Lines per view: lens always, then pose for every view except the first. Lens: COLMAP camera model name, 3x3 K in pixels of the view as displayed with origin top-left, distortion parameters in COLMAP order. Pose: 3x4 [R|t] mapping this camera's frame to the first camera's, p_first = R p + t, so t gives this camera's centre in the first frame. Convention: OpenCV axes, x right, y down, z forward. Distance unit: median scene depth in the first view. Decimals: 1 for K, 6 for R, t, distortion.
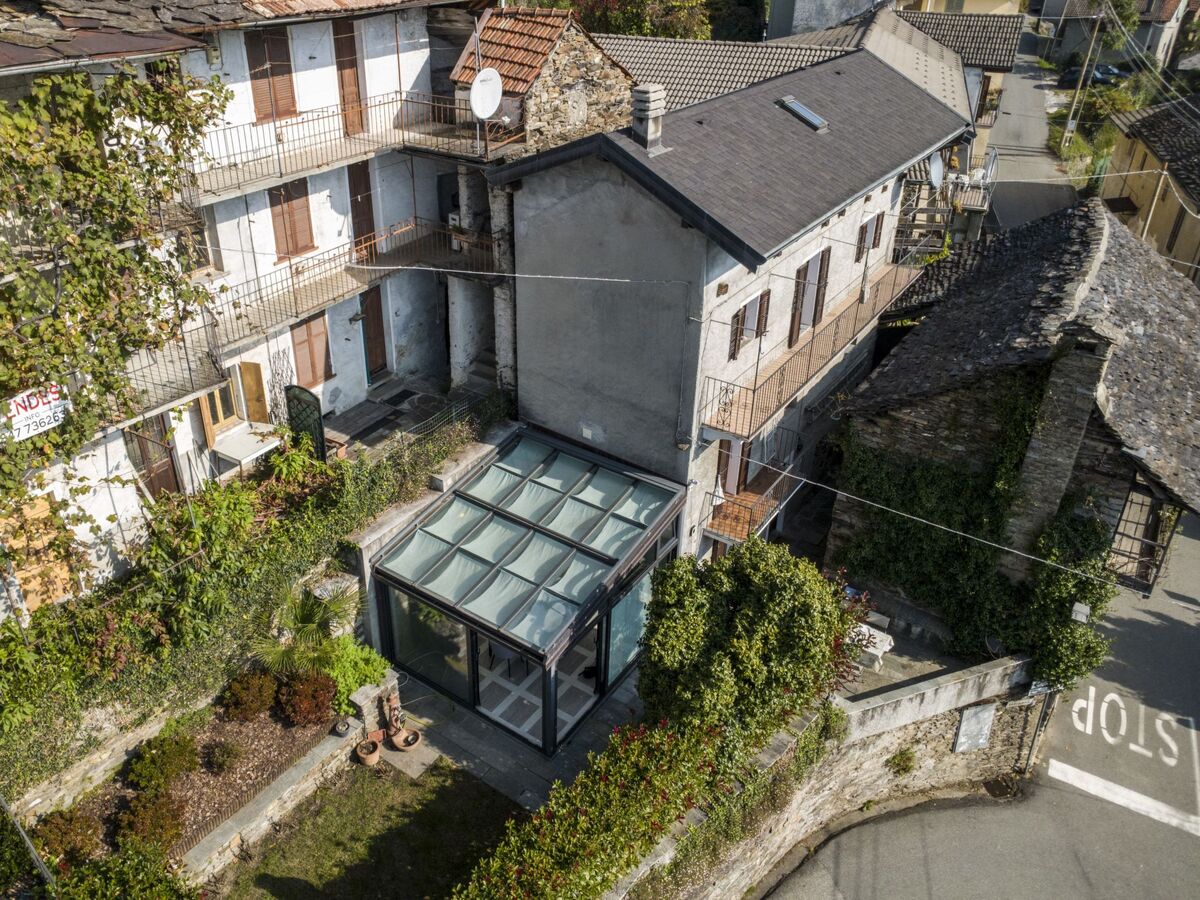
lens RADIAL K [[927.4, 0, 545.2], [0, 927.4, 409.8], [0, 0, 1]] dist [0.002427, 0.000447]
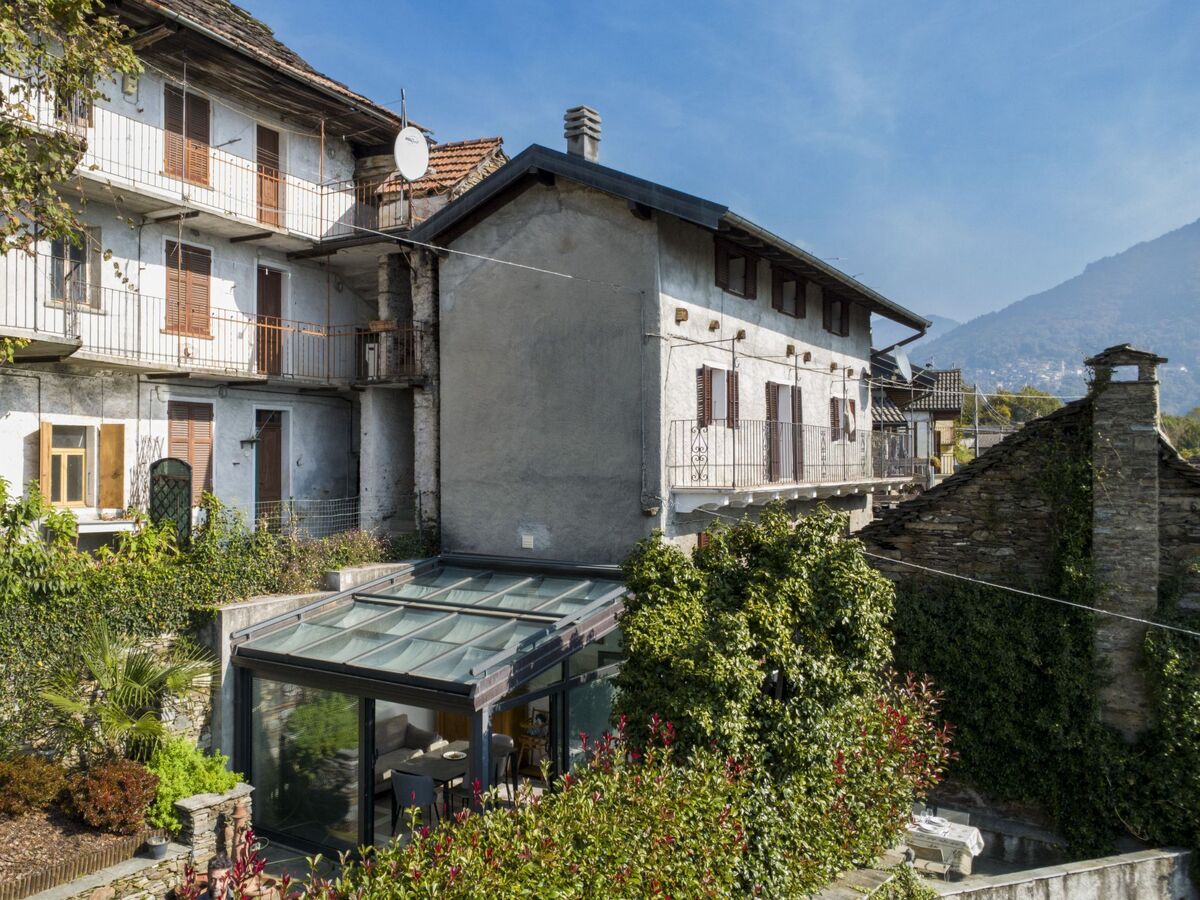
lens RADIAL K [[1013.5, 0, 484.0], [0, 1013.5, 451.2], [0, 0, 1]] dist [0.004365, -0.000927]
pose [[0.999975, -0.002115, 0.006774, 0.002495], [0.005154, 0.872673, -0.488278, 0.413389], [-0.004879, 0.488301, 0.872662, 0.234834]]
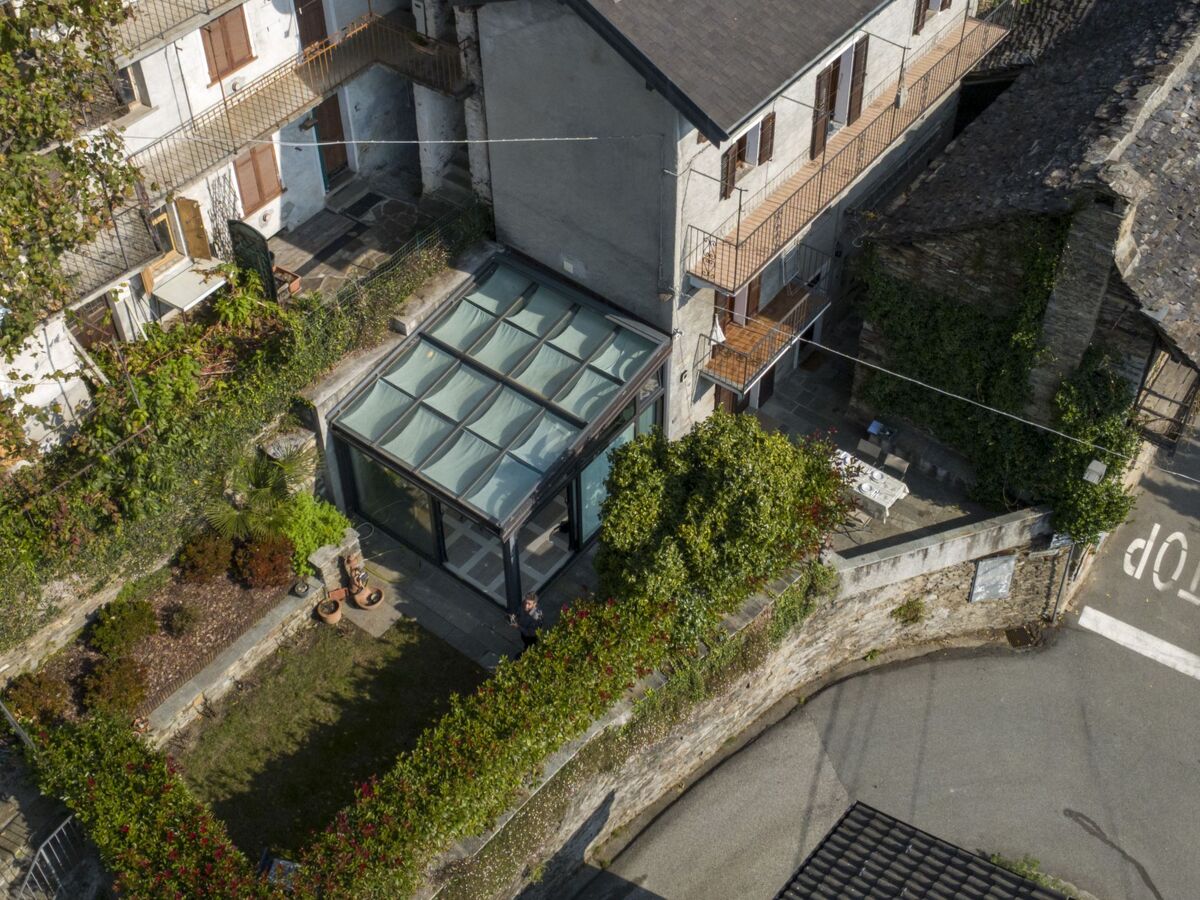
lens RADIAL K [[1364.4, 0, 621.6], [0, 1364.4, 294.2], [0, 0, 1]] dist [-0.012416, 0.046807]
pose [[0.999857, 0.009917, -0.013722, 0.124848], [-0.006883, 0.978590, 0.205702, -0.239361], [0.015468, -0.205579, 0.978518, -0.312588]]
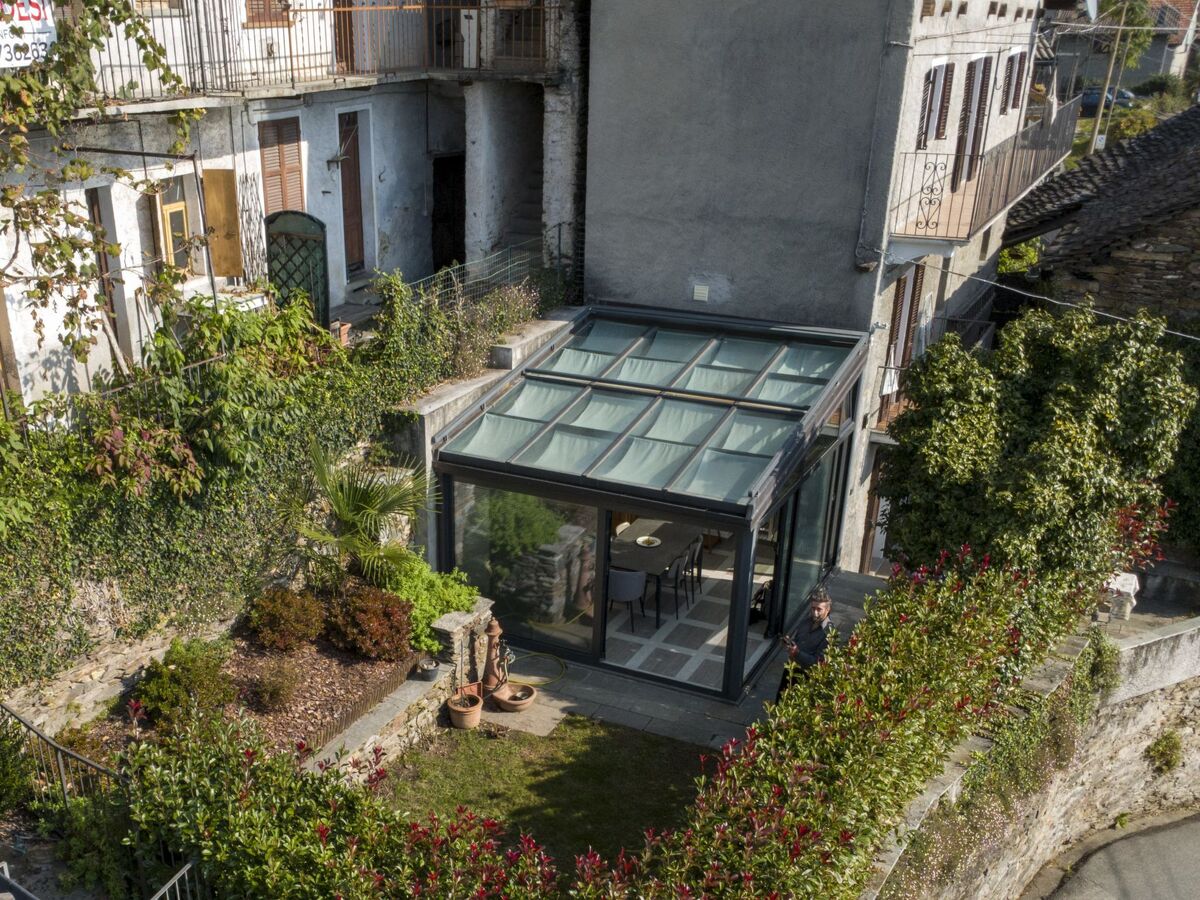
lens RADIAL K [[1245.0, 0, 453.5], [0, 1245.0, 641.1], [0, 0, 1]] dist [-0.004611, 0.012298]
pose [[0.994602, -0.063060, 0.082402, -0.249928], [0.065157, 0.997610, -0.023003, 0.318455], [-0.080755, 0.028248, 0.996334, 0.118742]]
